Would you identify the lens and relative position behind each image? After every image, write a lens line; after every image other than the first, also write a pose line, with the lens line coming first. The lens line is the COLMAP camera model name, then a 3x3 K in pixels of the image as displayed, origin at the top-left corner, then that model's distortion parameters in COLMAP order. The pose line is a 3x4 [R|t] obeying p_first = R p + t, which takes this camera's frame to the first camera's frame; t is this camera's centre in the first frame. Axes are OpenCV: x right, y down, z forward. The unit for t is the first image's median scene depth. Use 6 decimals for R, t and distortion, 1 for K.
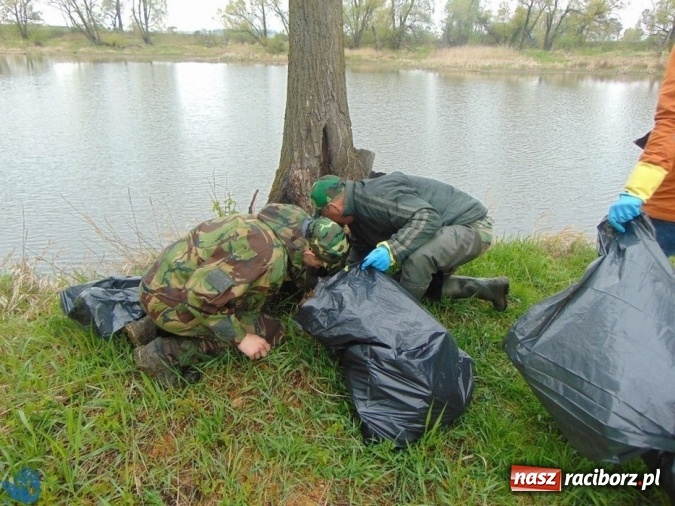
lens RADIAL K [[490.4, 0, 337.2], [0, 490.4, 245.2], [0, 0, 1]] dist [-0.023650, 0.033664]
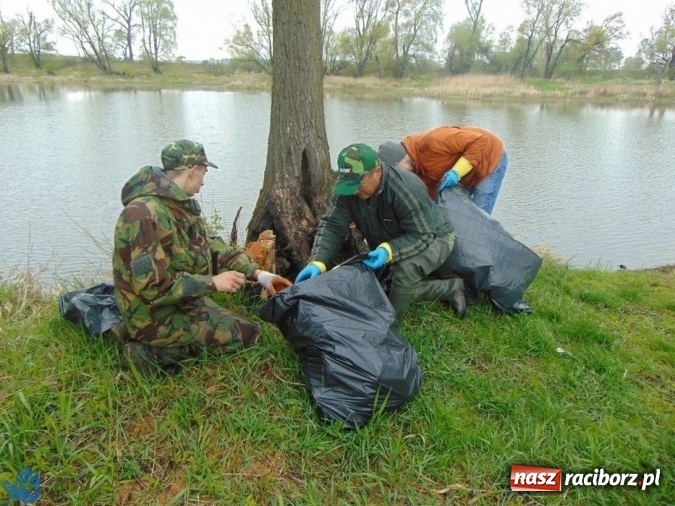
lens RADIAL K [[499.0, 0, 338.9], [0, 499.0, 246.9], [0, 0, 1]] dist [-0.034889, 0.052571]
pose [[0.999909, 0.002523, -0.013222, 0.066143], [-0.003215, 0.998615, -0.052515, 0.031553], [0.013071, 0.052553, 0.998533, -0.100000]]
